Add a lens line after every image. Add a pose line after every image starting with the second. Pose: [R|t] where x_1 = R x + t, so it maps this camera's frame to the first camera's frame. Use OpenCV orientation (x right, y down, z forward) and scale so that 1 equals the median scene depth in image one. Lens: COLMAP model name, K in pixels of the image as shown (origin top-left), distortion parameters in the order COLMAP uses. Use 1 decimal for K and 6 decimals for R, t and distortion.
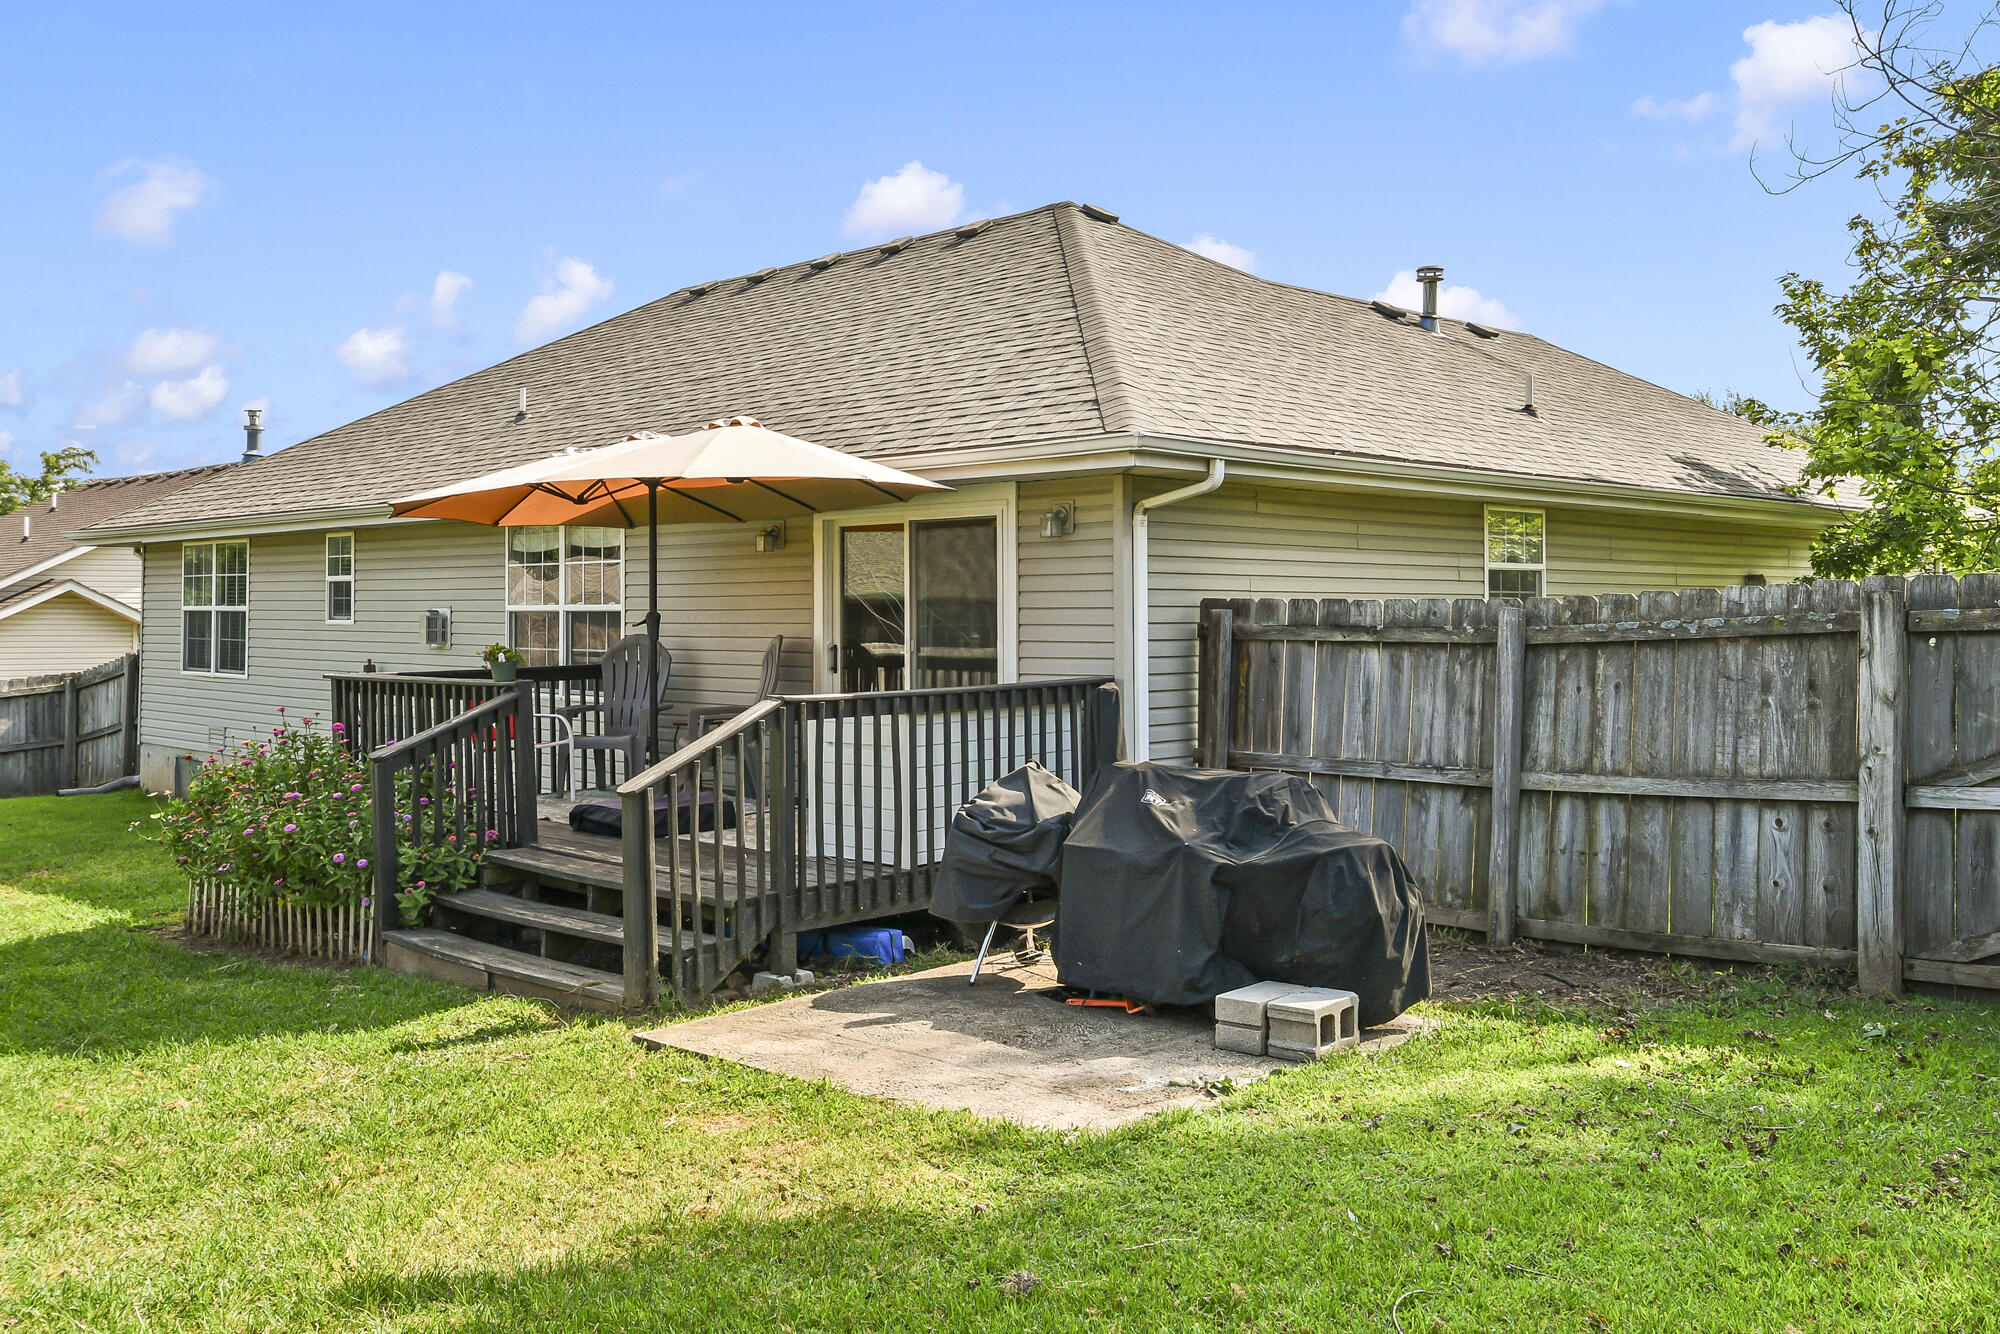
lens RADIAL K [[1711.2, 0, 1000.0], [0, 1711.2, 667.0], [0, 0, 1]] dist [0.007340, 0.001537]
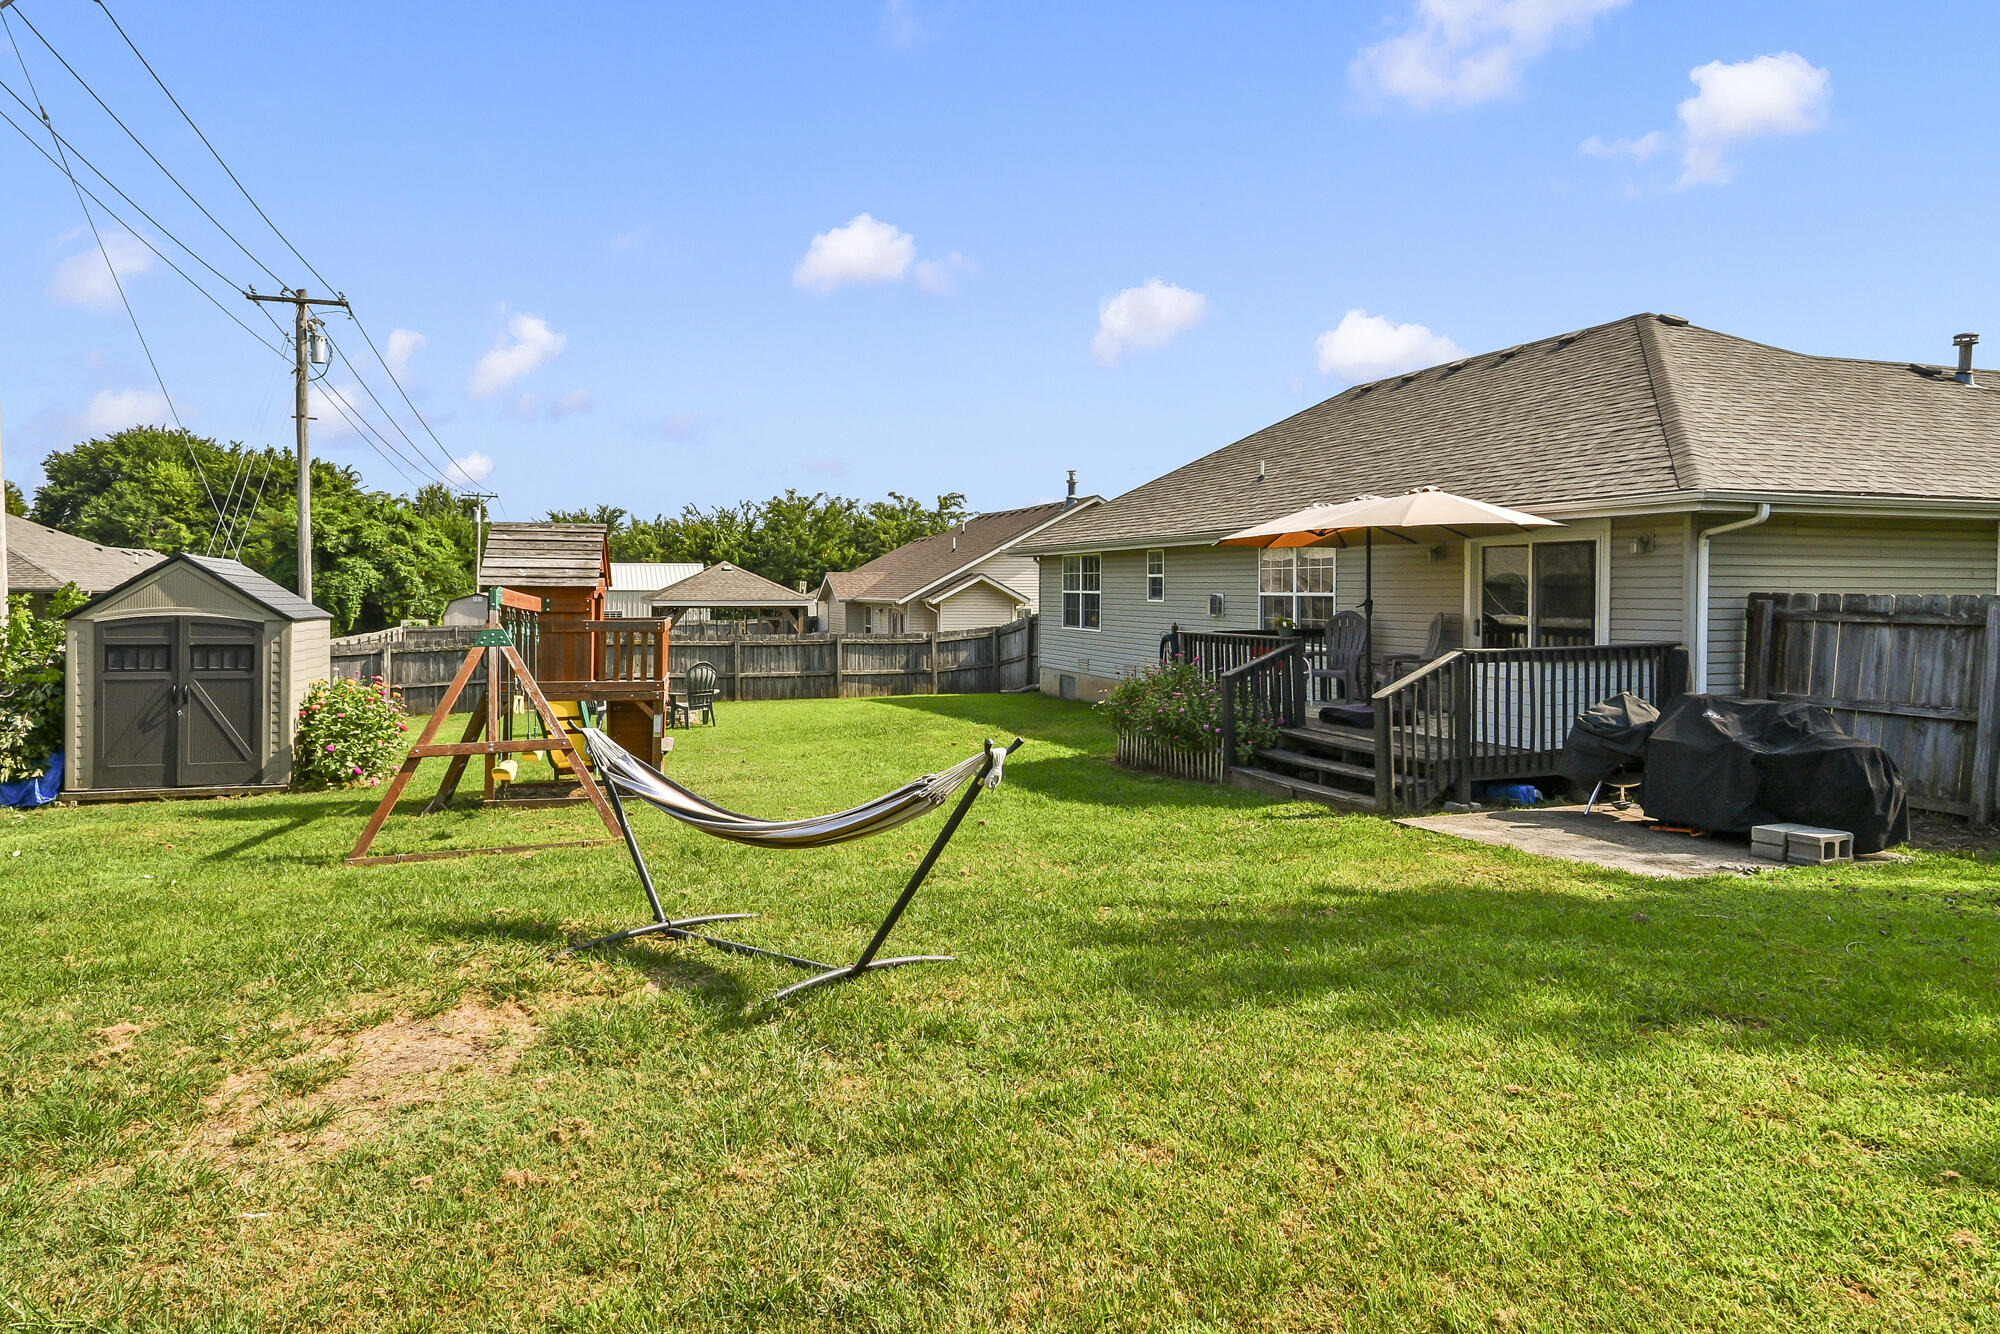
lens RADIAL K [[1178.1, 0, 953.0], [0, 1178.1, 639.1], [0, 0, 1]] dist [0.035625, -0.028058]
pose [[0.889774, 0.020771, -0.455929, -0.033287], [-0.015690, 0.999765, 0.014927, -0.003191], [0.456132, -0.006128, 0.889891, -0.302951]]
